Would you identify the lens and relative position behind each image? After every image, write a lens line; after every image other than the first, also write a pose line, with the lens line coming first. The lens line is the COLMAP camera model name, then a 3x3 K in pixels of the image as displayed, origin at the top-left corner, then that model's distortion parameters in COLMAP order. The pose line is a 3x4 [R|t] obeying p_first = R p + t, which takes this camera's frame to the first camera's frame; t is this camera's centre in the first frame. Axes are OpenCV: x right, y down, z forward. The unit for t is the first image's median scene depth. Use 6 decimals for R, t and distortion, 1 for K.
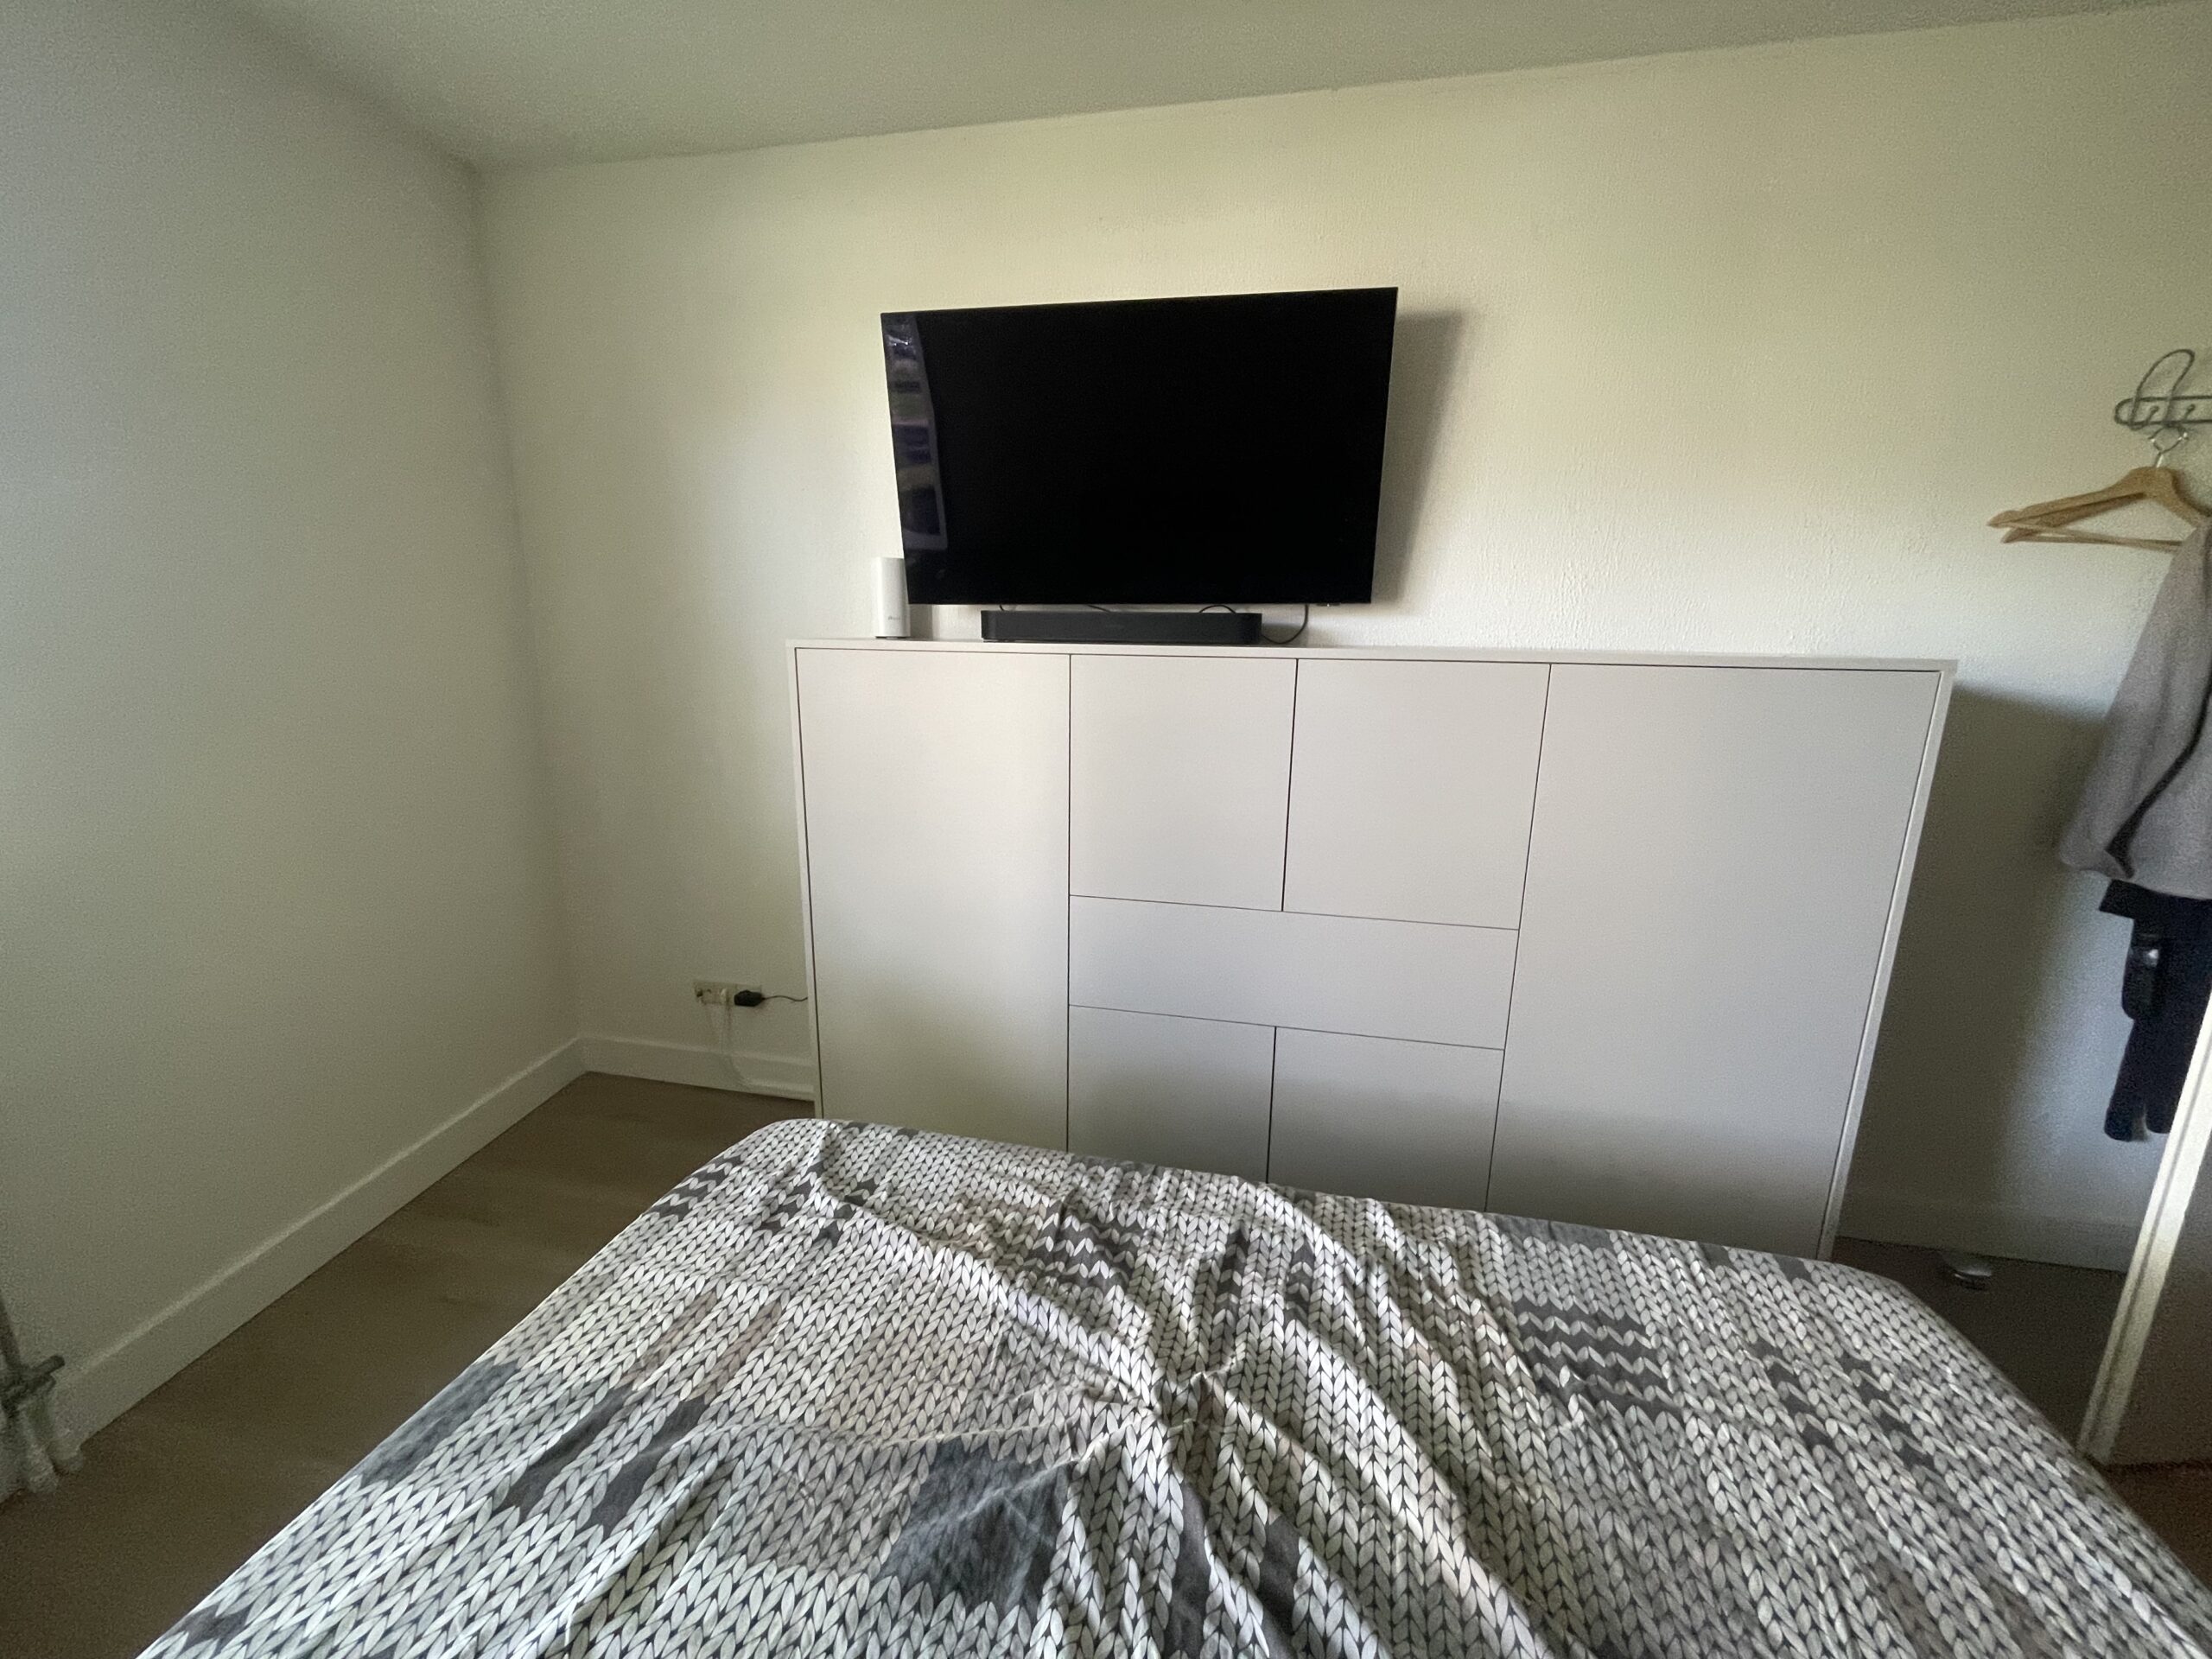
lens RADIAL K [[889.9, 0, 1107.9], [0, 889.9, 826.3], [0, 0, 1]] dist [-0.000060, 0.000523]
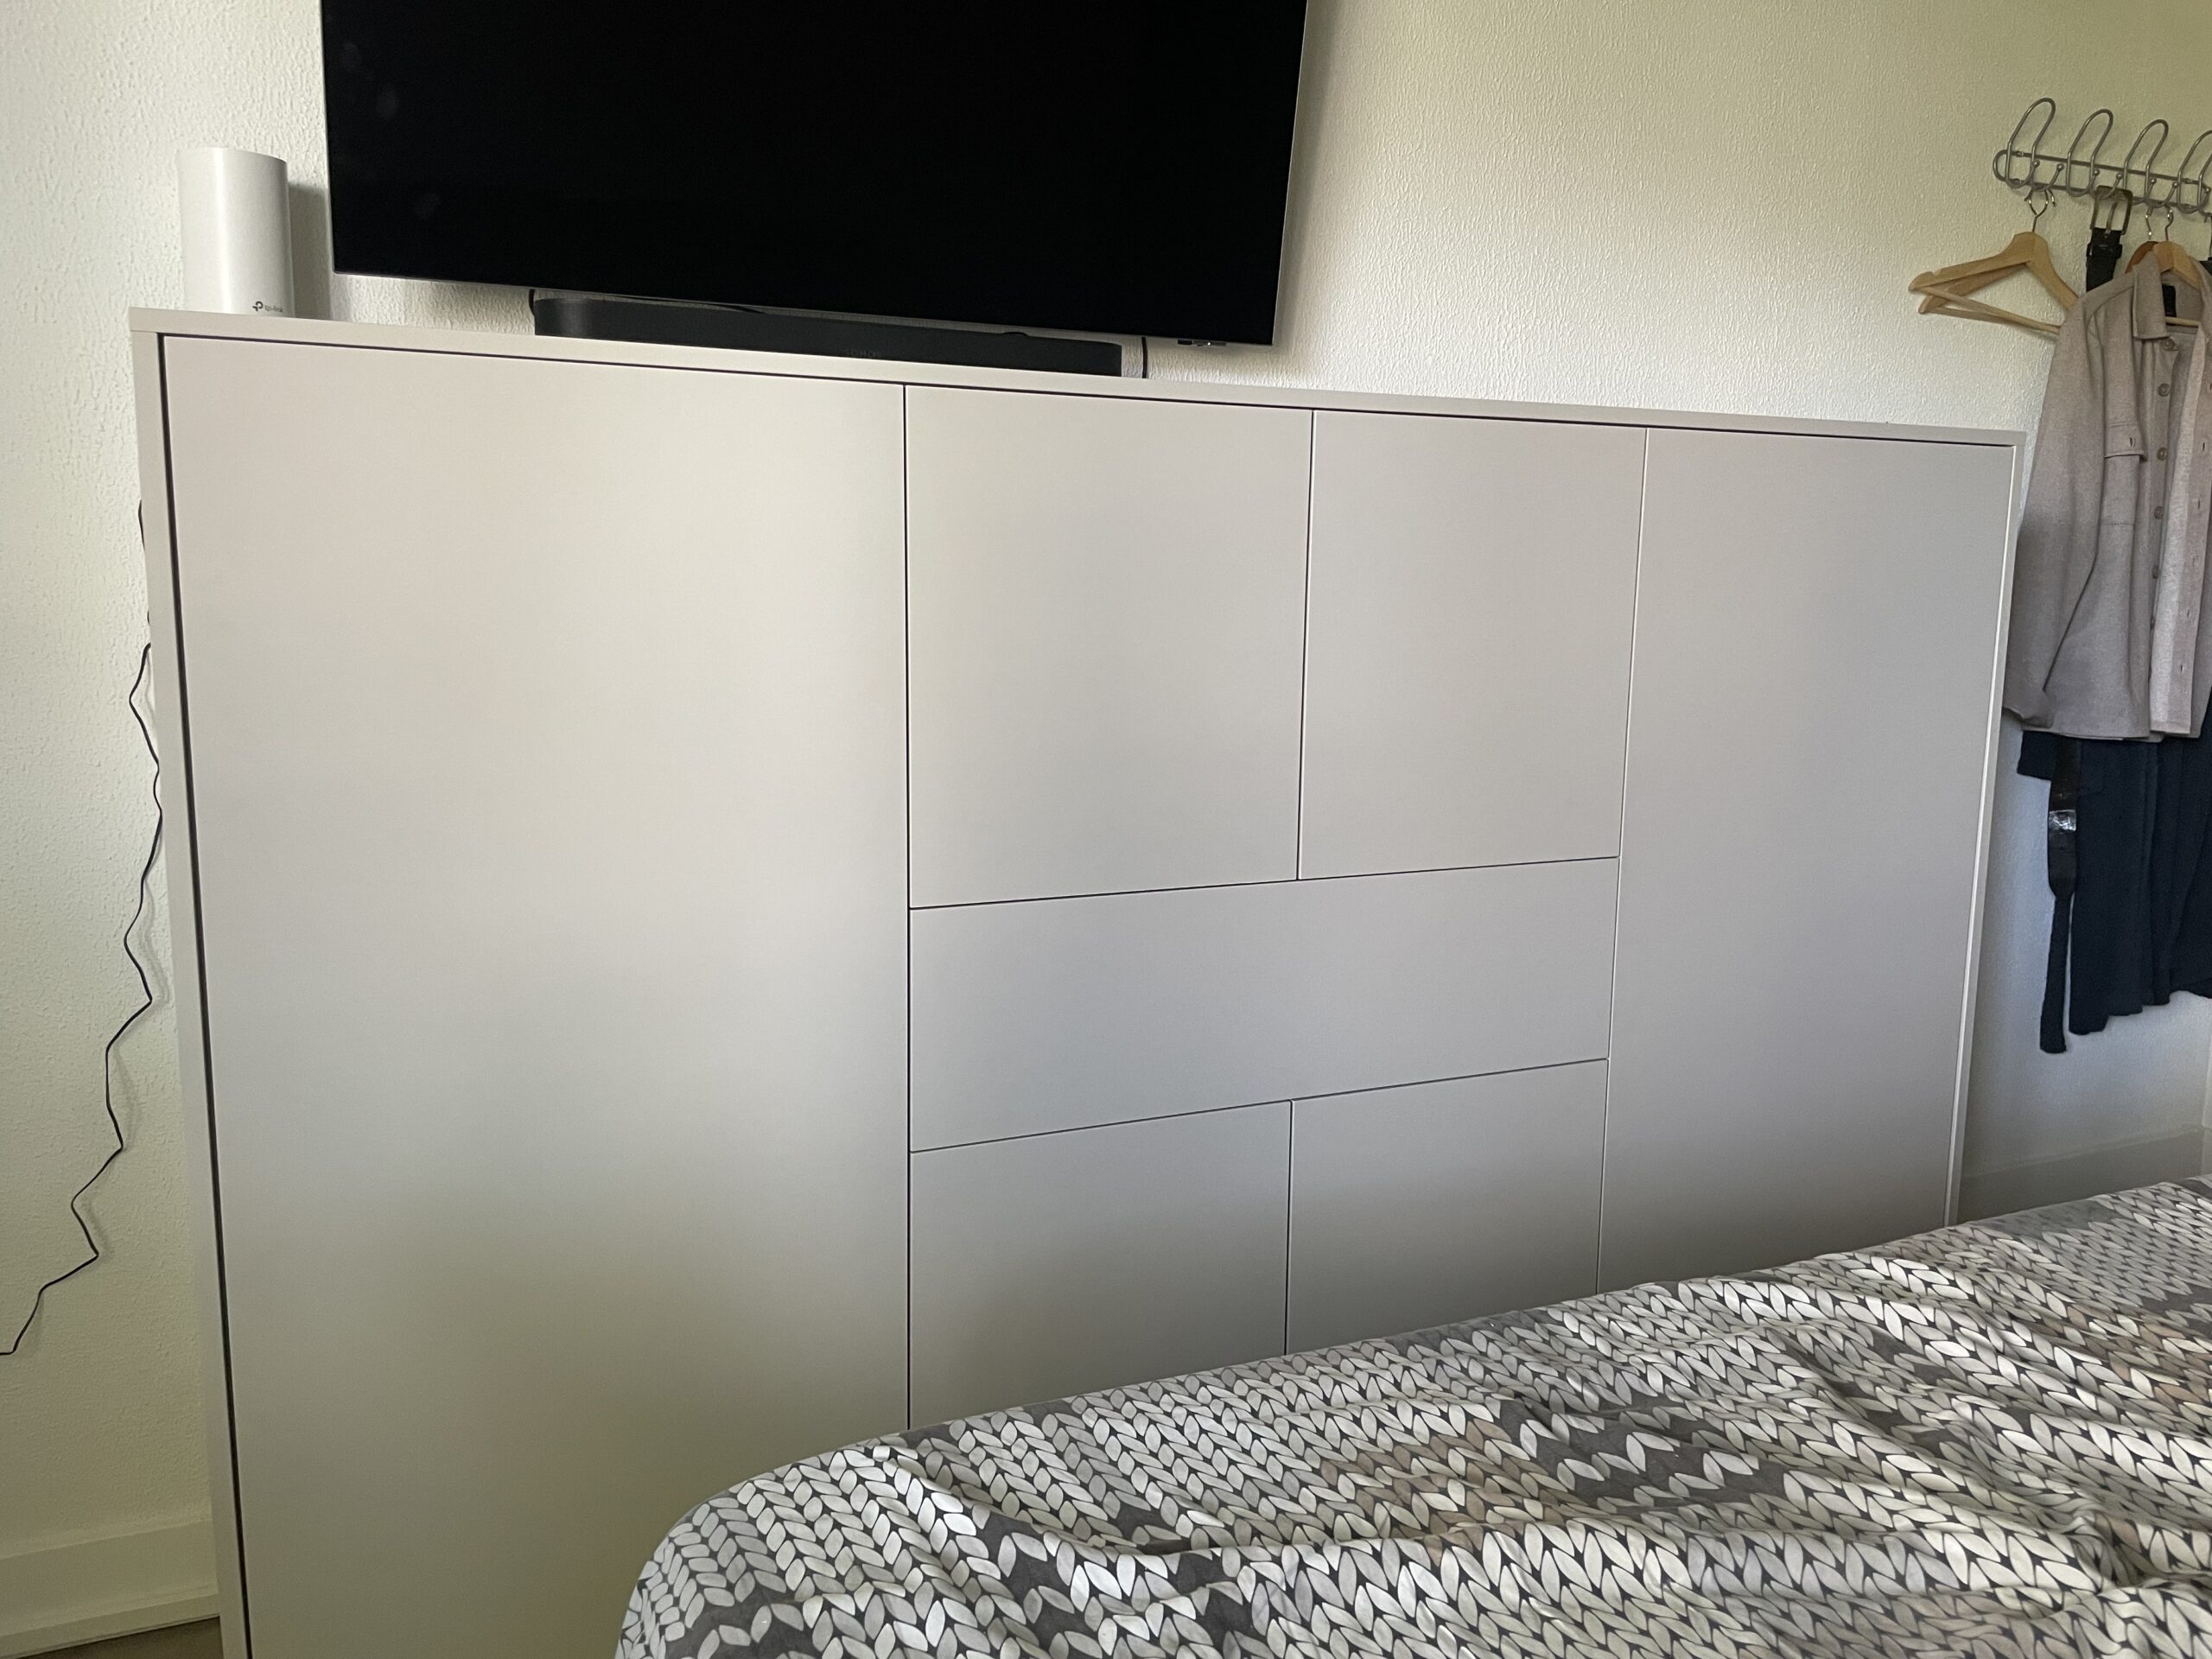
lens RADIAL K [[1694.1, 0, 1109.2], [0, 1694.1, 833.3], [0, 0, 1]] dist [0.106446, -0.121308]
pose [[0.792974, -0.090705, 0.602466, -0.731271], [0.121904, 0.992481, -0.011028, 0.093207], [-0.596936, 0.082188, 0.798068, 0.339541]]
